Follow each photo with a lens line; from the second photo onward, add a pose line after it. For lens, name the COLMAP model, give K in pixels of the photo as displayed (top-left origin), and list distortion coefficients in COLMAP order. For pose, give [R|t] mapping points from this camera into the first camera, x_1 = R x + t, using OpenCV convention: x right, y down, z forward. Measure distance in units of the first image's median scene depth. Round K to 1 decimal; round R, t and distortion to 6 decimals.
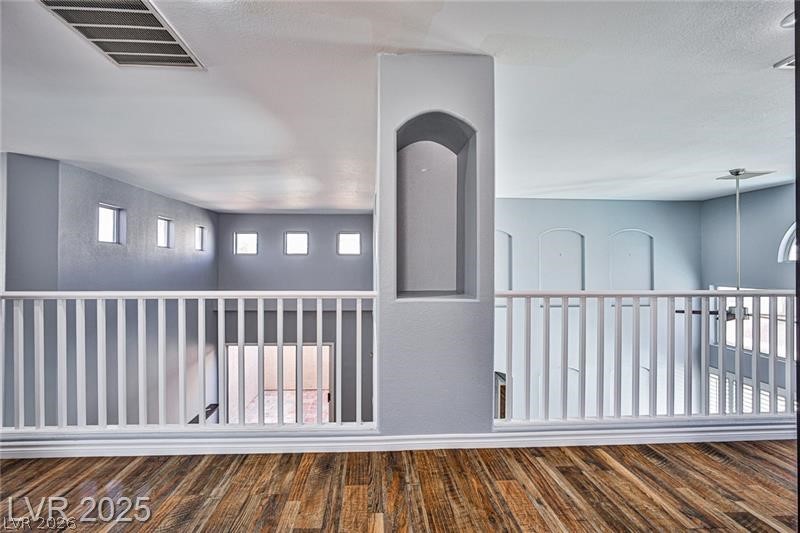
lens RADIAL K [[356.6, 0, 400.2], [0, 356.6, 265.2], [0, 0, 1]] dist [-0.041334, 0.015423]
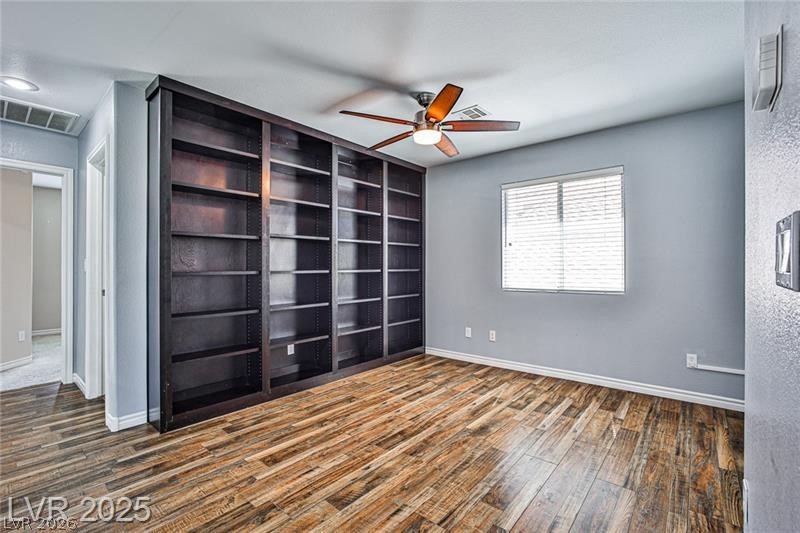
lens RADIAL K [[356.6, 0, 400.2], [0, 356.6, 265.2], [0, 0, 1]] dist [-0.041334, 0.015423]
pose [[-0.710441, -0.000331, 0.703757, -0.656393], [0.001494, 0.999997, 0.001978, 0.002616], [-0.703755, 0.002457, -0.710438, 0.722712]]
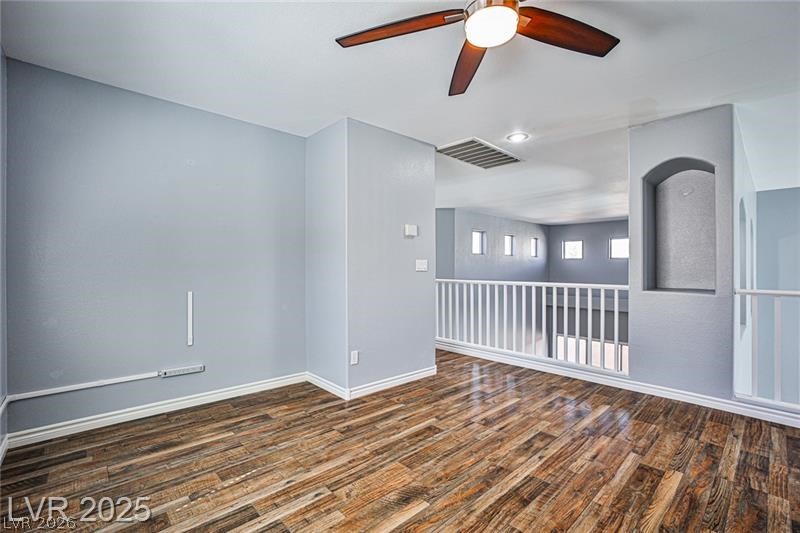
lens RADIAL K [[356.6, 0, 400.2], [0, 356.6, 265.2], [0, 0, 1]] dist [-0.041334, 0.015423]
pose [[0.626851, -0.007143, -0.779106, 0.478084], [-0.003061, 0.999928, -0.011630, 0.014255], [0.779133, 0.009675, 0.626784, -0.675313]]
